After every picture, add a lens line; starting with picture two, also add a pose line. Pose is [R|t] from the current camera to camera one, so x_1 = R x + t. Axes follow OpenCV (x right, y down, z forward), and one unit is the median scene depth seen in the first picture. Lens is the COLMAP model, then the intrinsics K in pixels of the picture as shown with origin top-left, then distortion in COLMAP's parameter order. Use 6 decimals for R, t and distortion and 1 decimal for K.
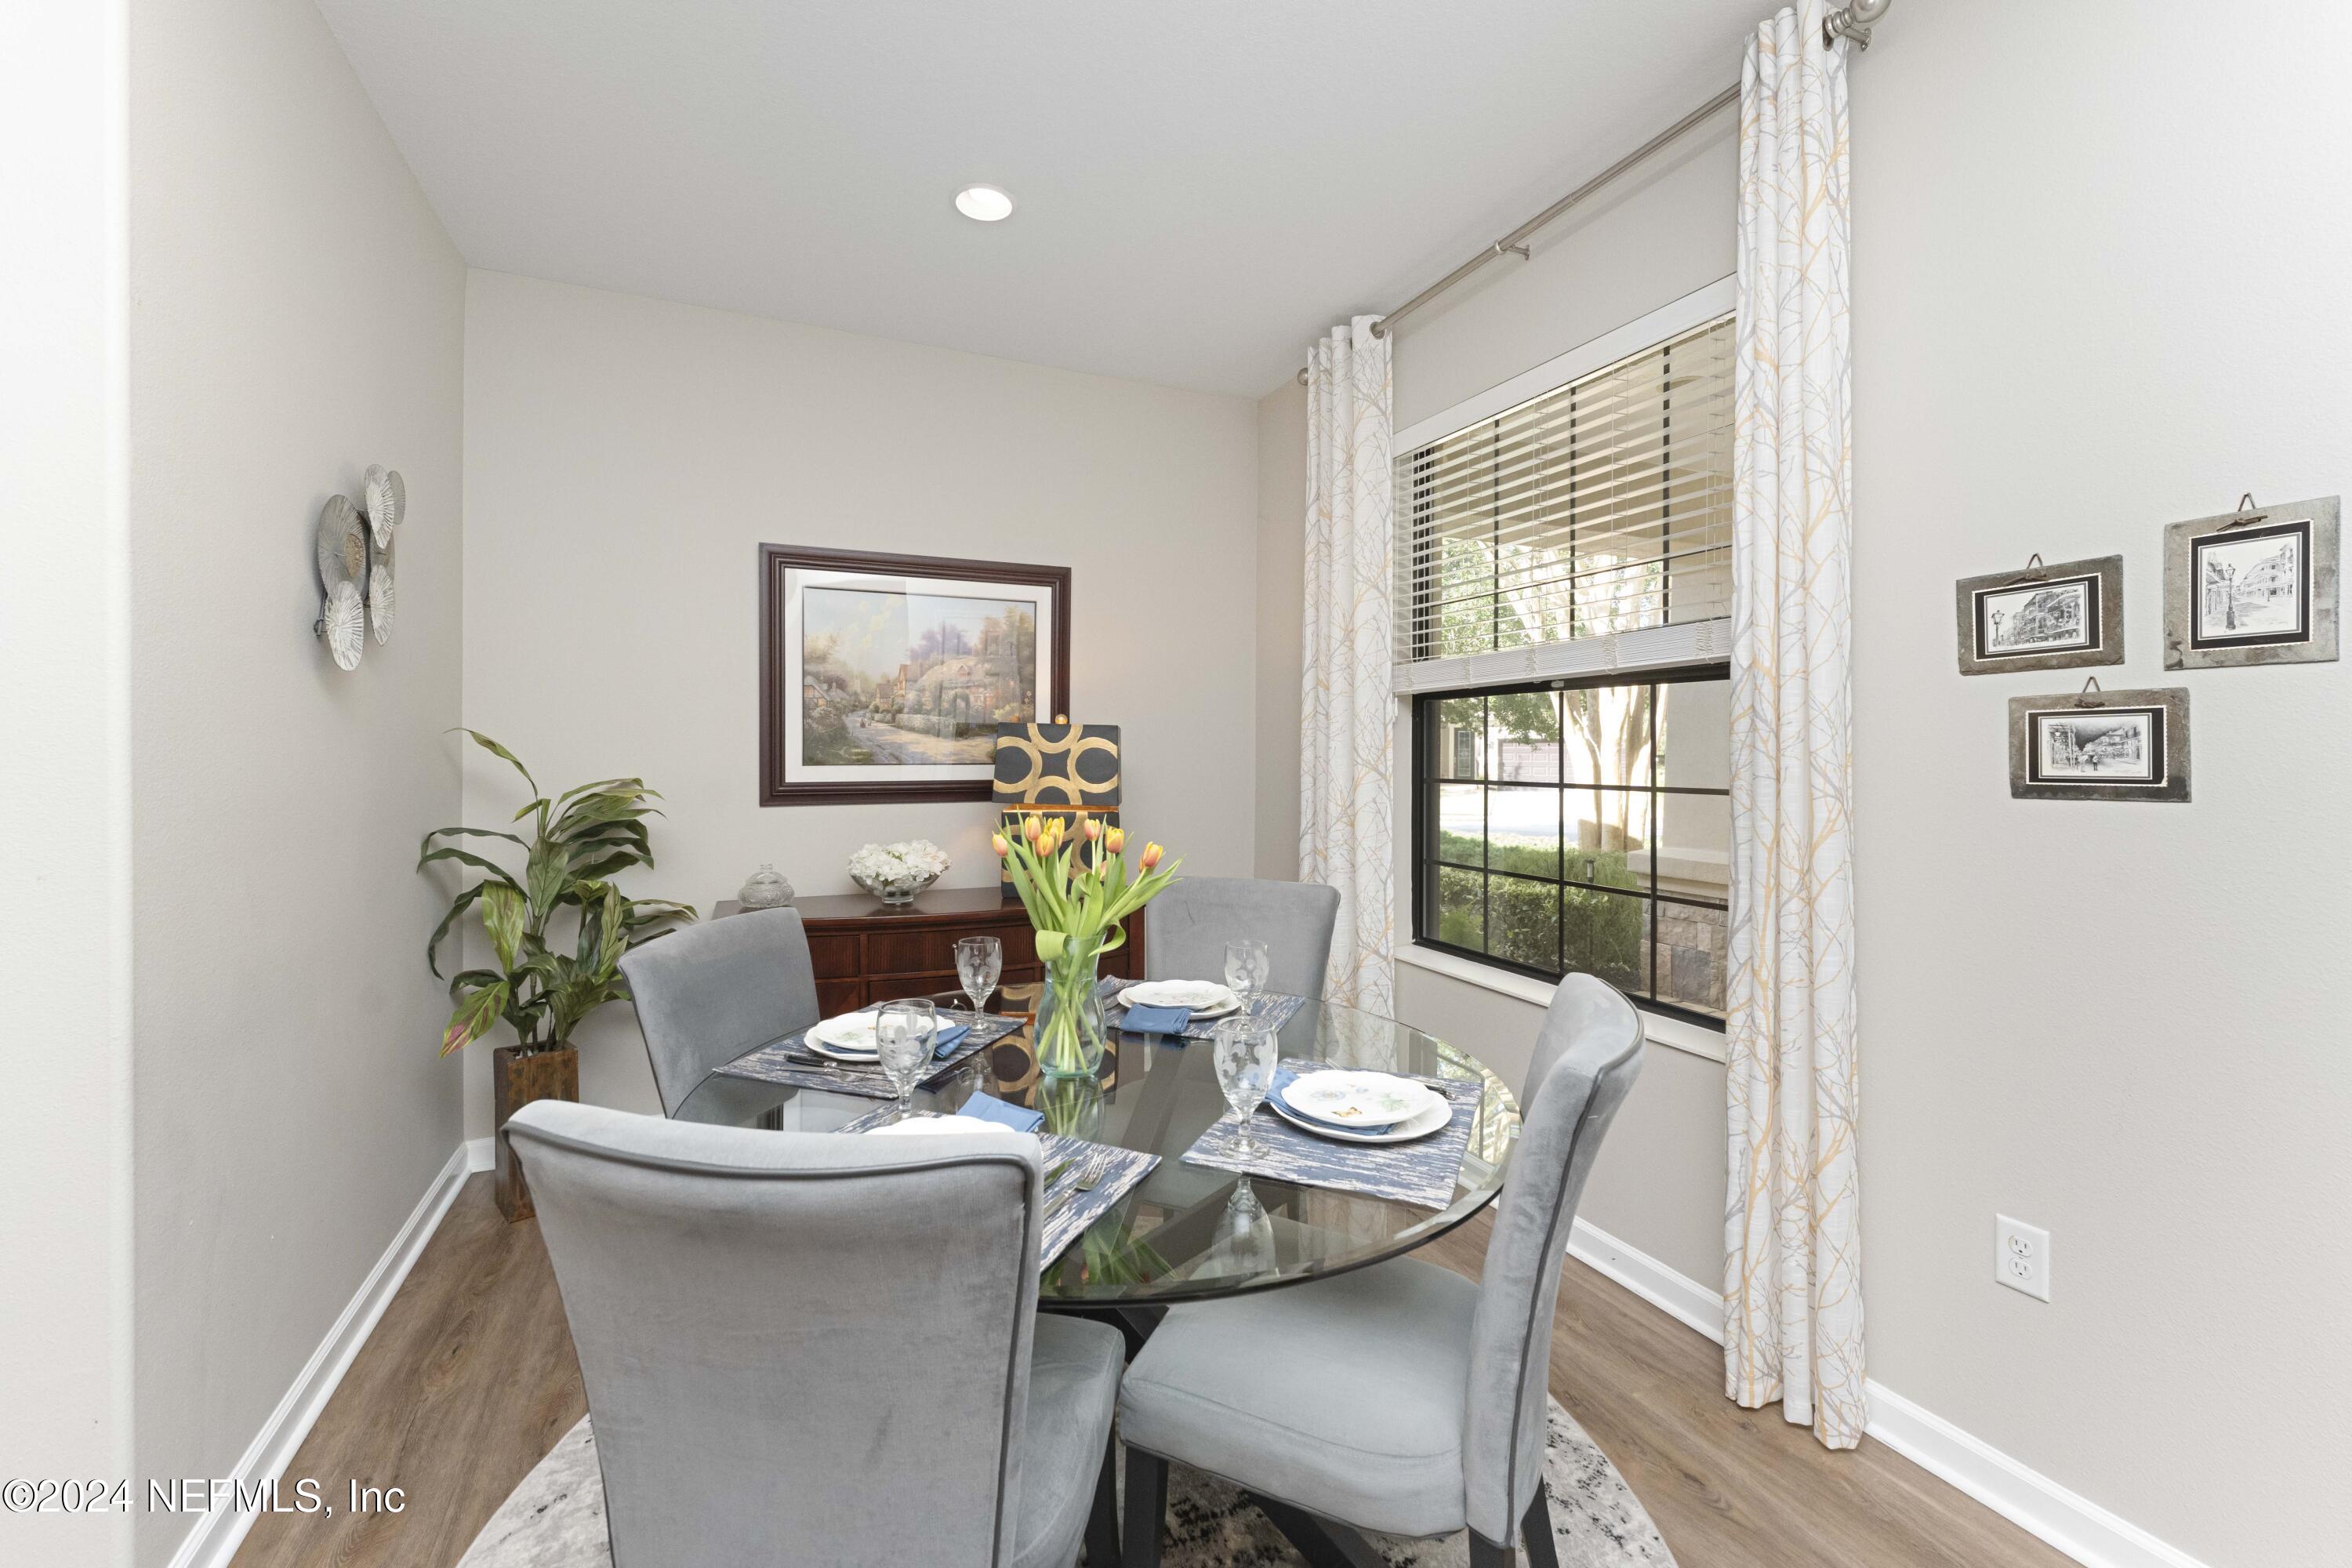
lens RADIAL K [[946.0, 0, 1174.5], [0, 946.0, 761.9], [0, 0, 1]] dist [0.000080, -0.000510]
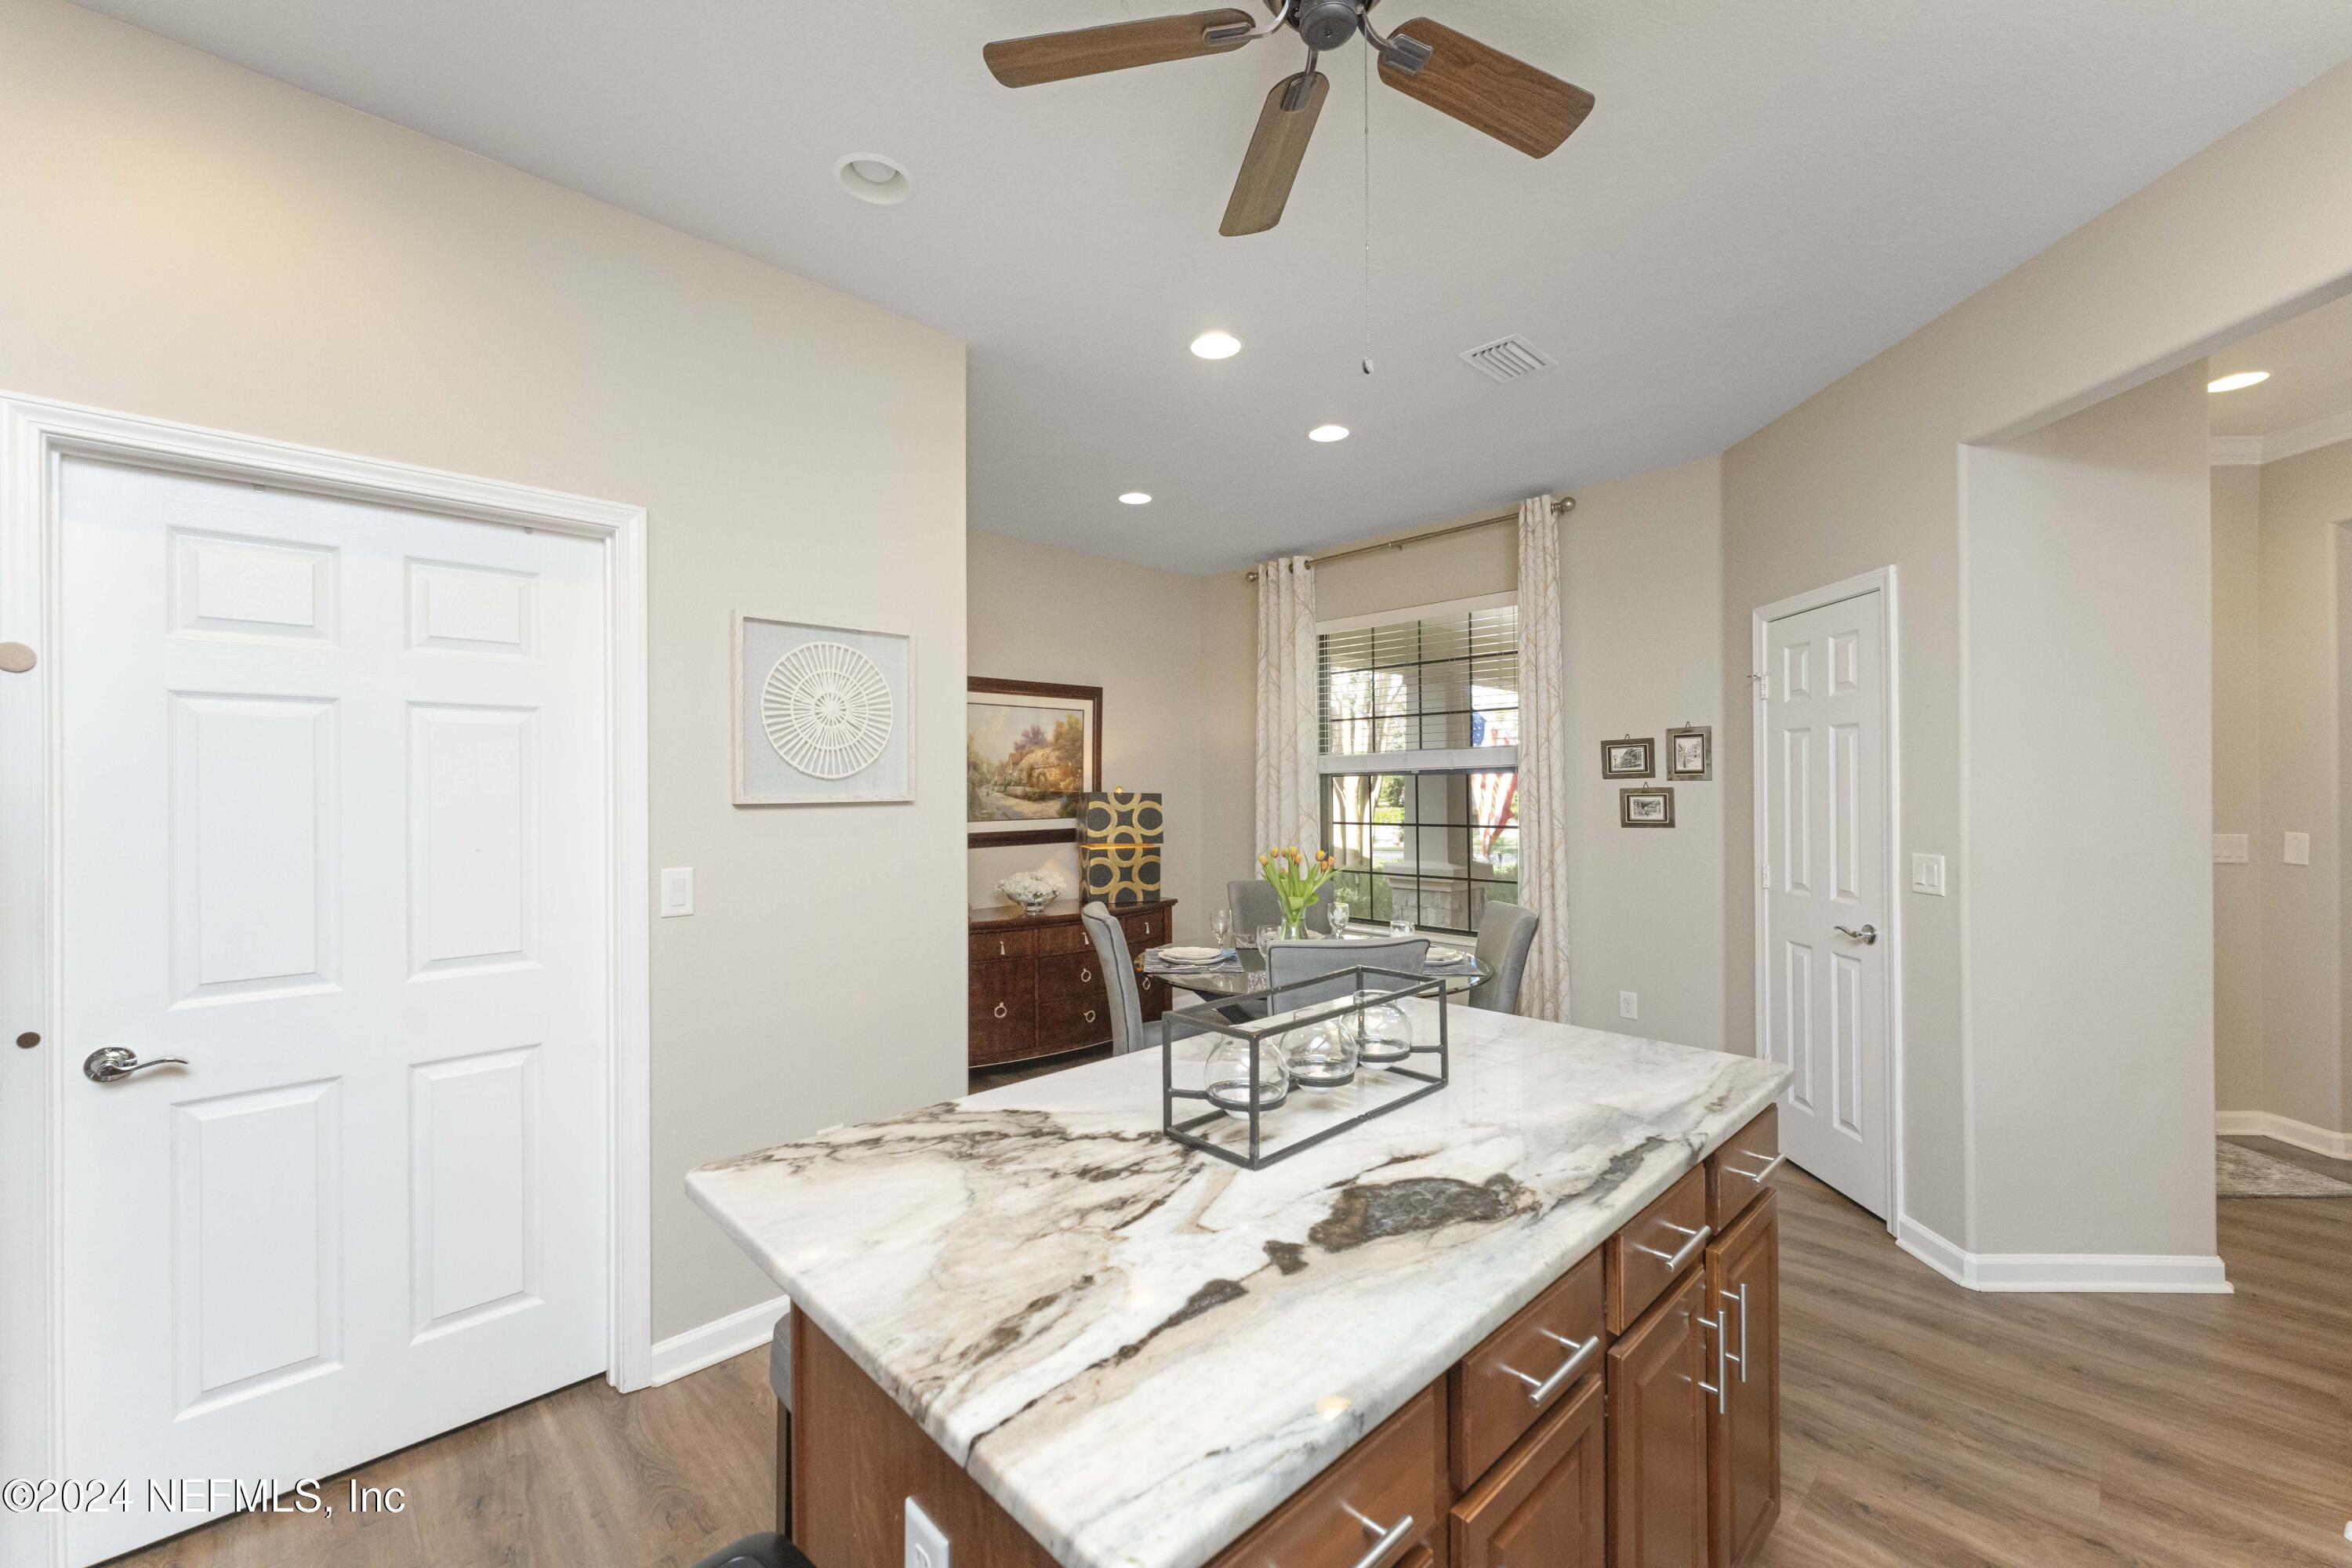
lens RADIAL K [[946.0, 0, 1171.7], [0, 946.0, 787.8], [0, 0, 1]] dist [0.000080, -0.000510]
pose [[0.945634, -0.009759, 0.325086, -0.589608], [0.013691, 0.999858, -0.009812, -0.033164], [-0.324944, 0.013730, 0.945634, -0.552507]]
